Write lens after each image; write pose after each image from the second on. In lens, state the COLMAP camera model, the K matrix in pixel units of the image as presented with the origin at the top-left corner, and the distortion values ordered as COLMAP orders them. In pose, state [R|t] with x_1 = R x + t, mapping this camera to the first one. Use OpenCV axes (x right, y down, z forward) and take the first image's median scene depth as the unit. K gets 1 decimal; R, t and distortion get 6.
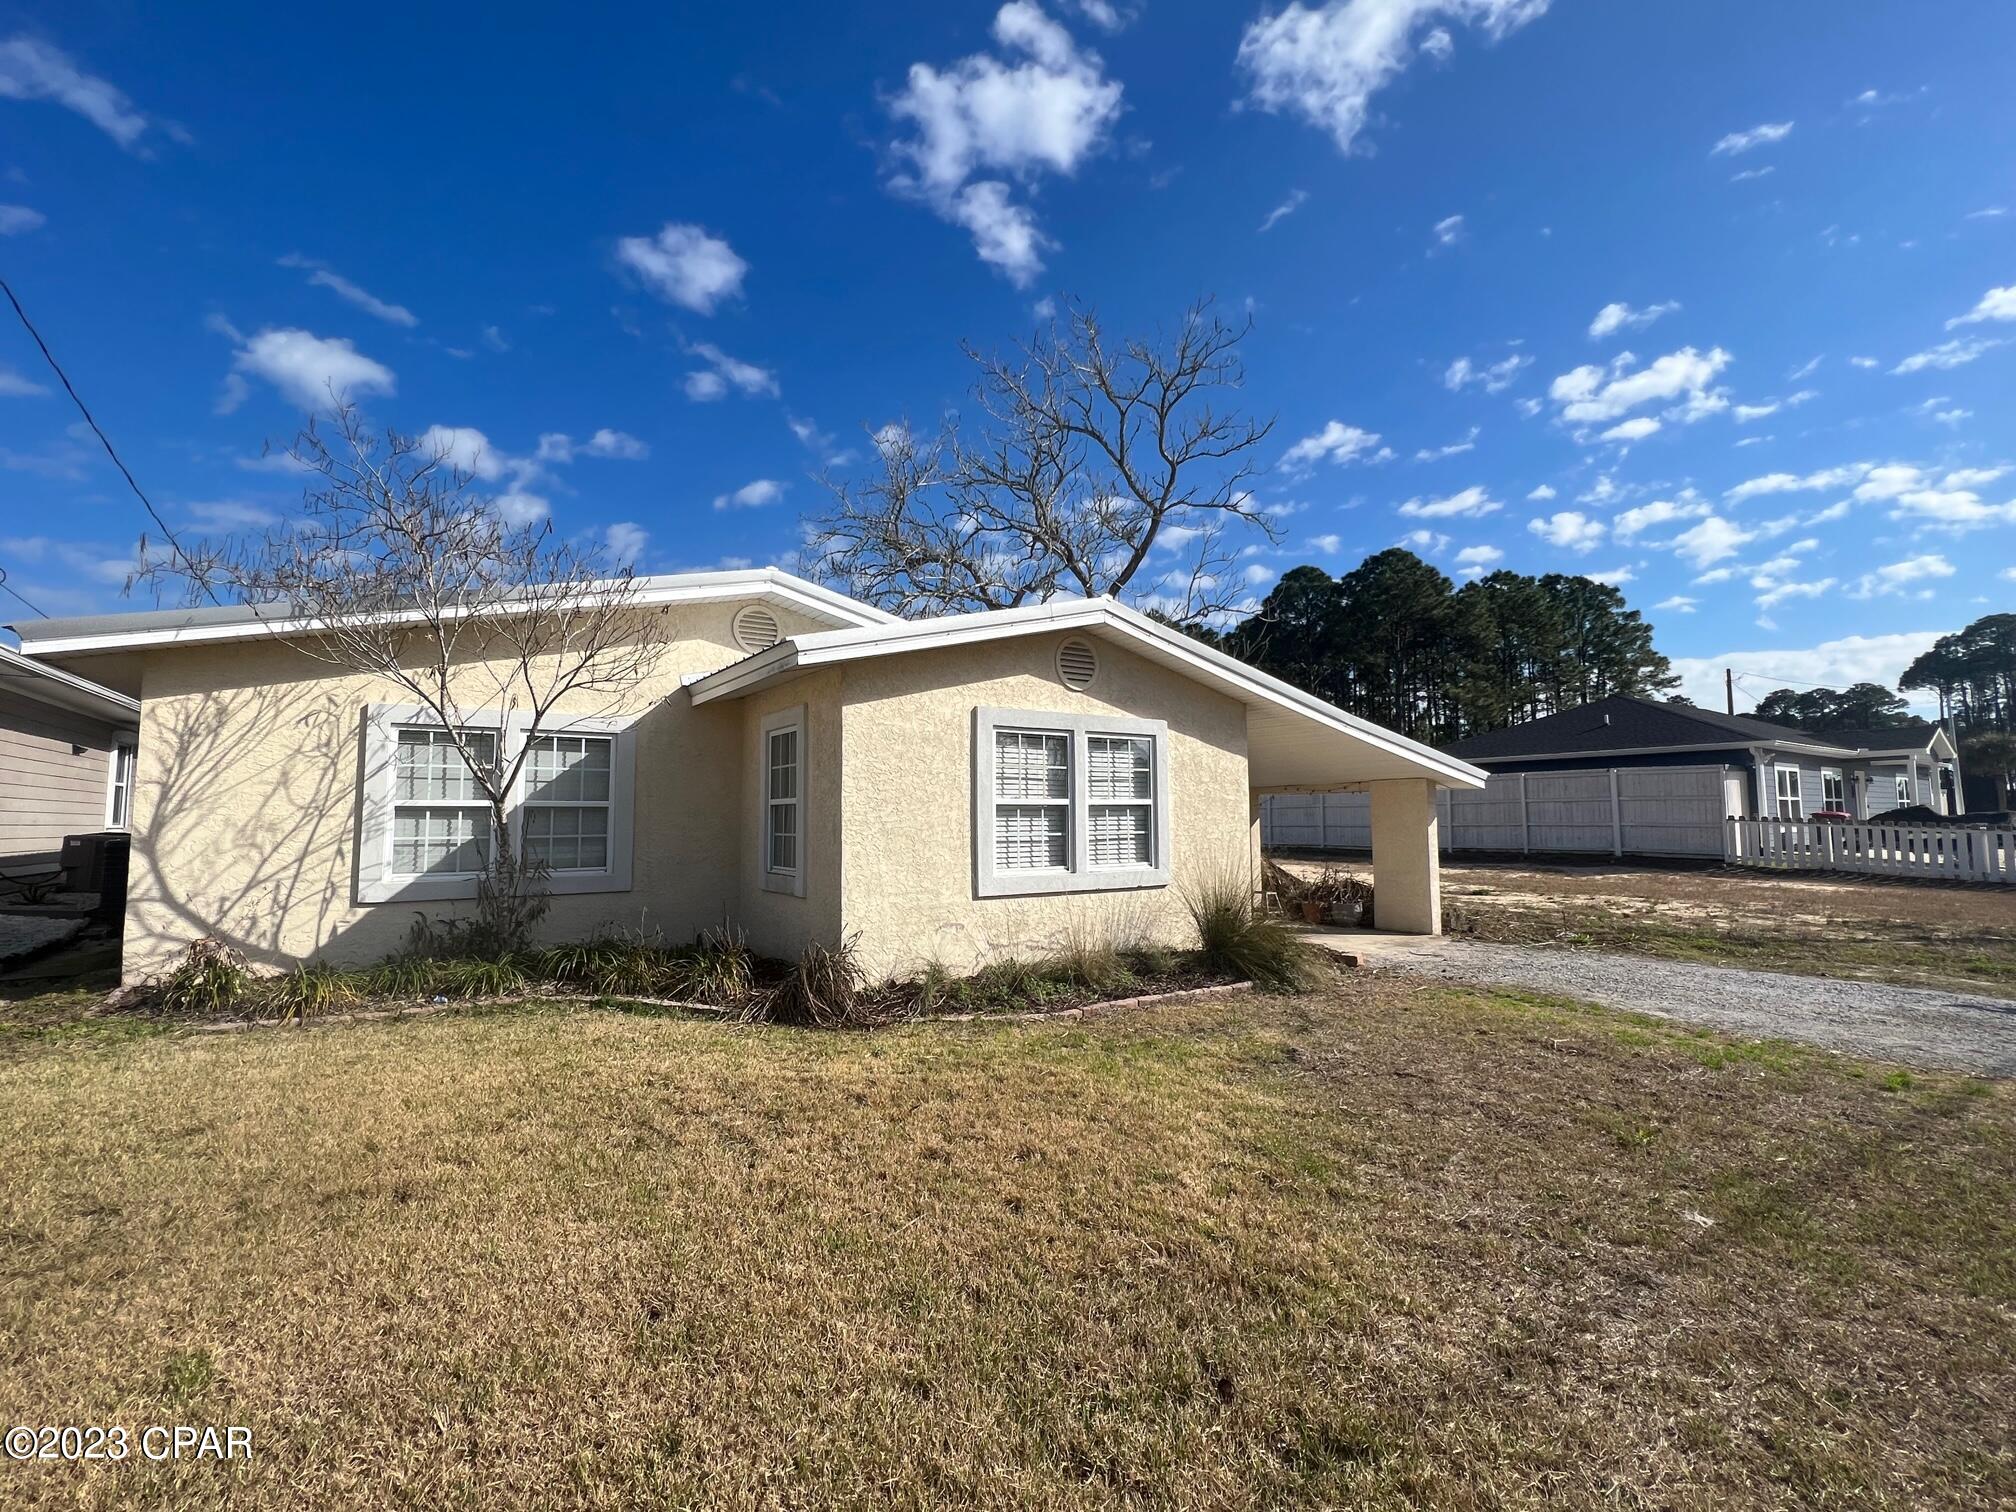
lens RADIAL K [[871.5, 0, 1005.0], [0, 871.5, 760.3], [0, 0, 1]] dist [-0.003098, 0.000978]
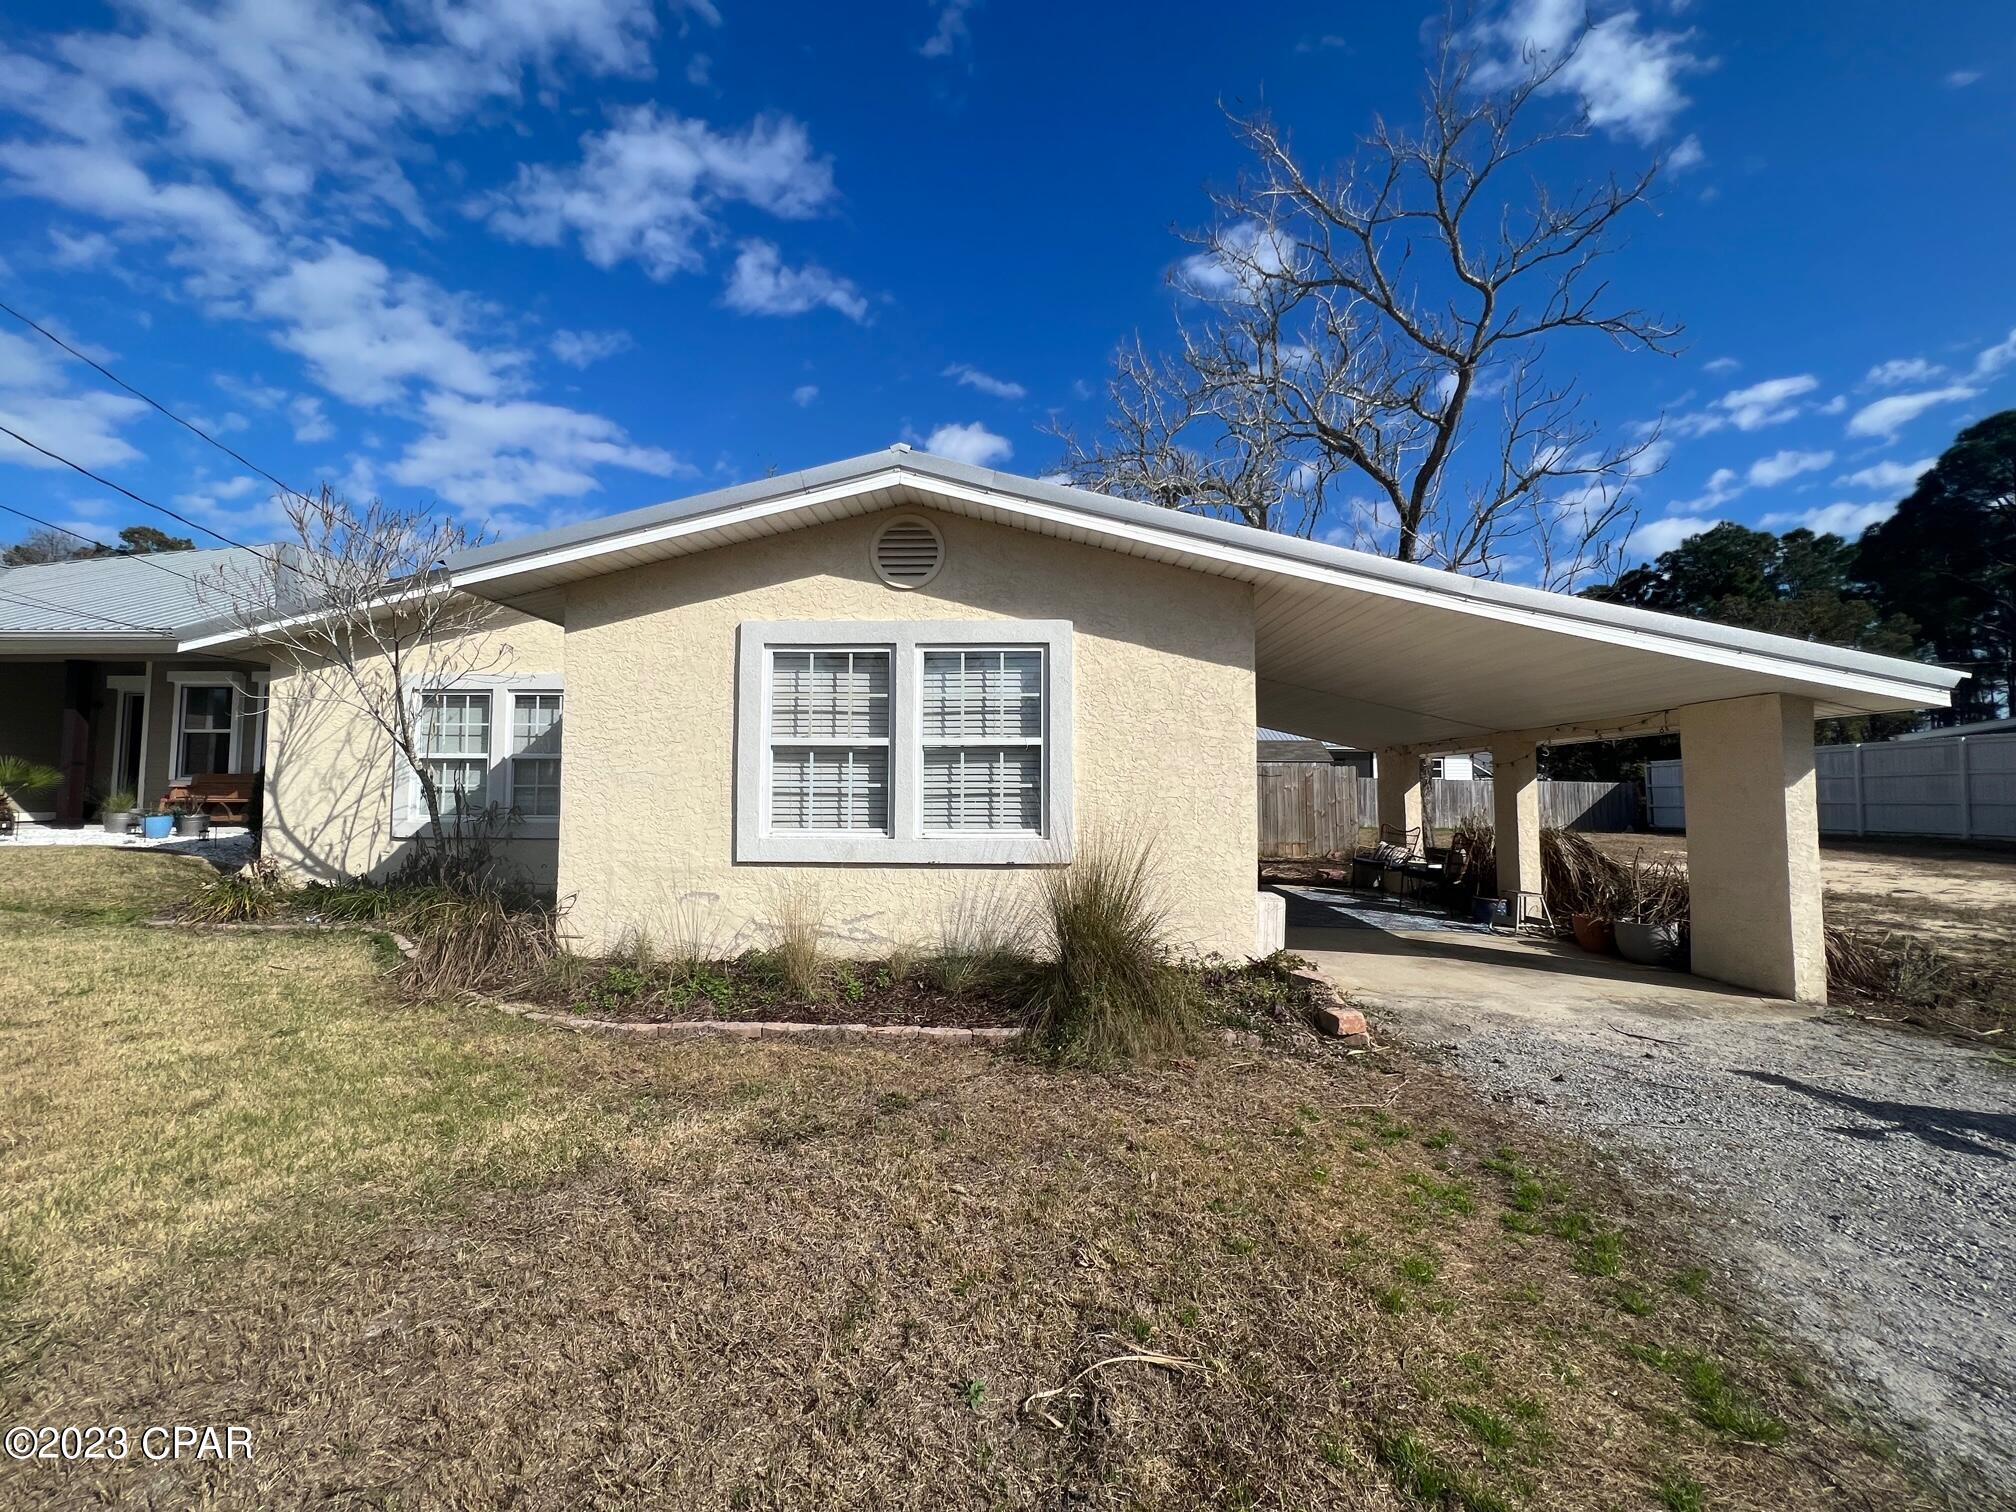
lens RADIAL K [[807.3, 0, 1149.5], [0, 807.3, 789.4], [0, 0, 1]] dist [-0.002060, 0.000366]
pose [[0.813628, 0.000755, -0.581385, 0.803259], [0.030084, 0.998605, 0.043398, 0.080189], [0.580607, -0.052800, 0.812470, 0.711382]]
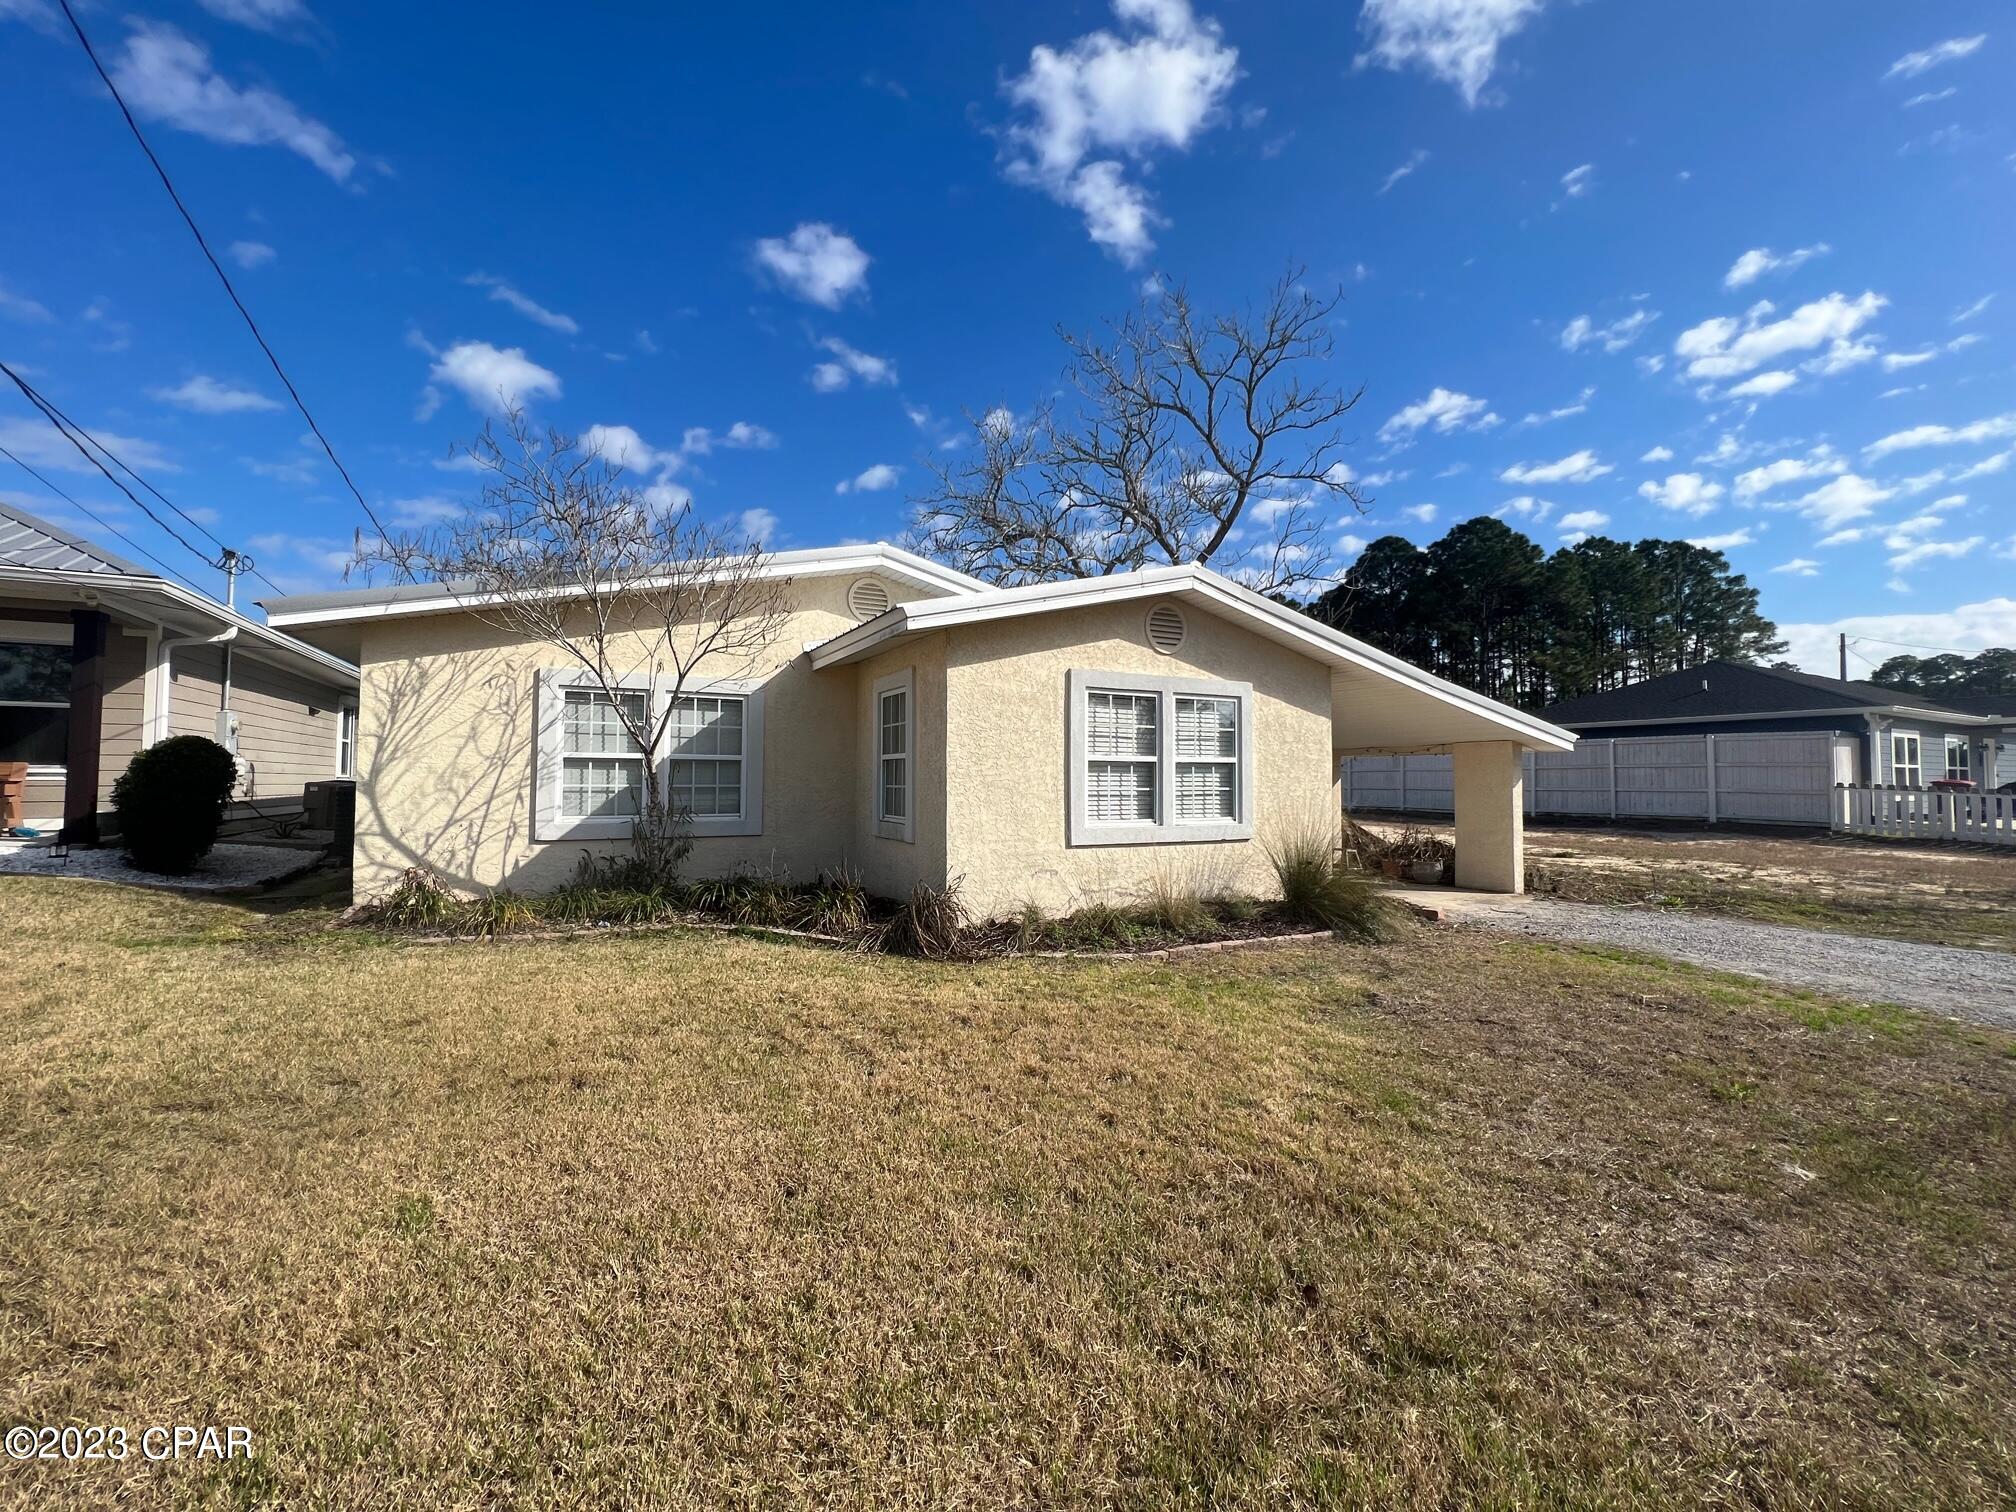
lens RADIAL K [[807.3, 0, 1006.8], [0, 807.3, 759.1], [0, 0, 1]] dist [-0.002060, 0.000366]
pose [[0.994296, 0.007317, -0.106400, -0.004769], [-0.002891, 0.999126, 0.041698, 0.009075], [0.106612, -0.041153, 0.993449, 0.002819]]
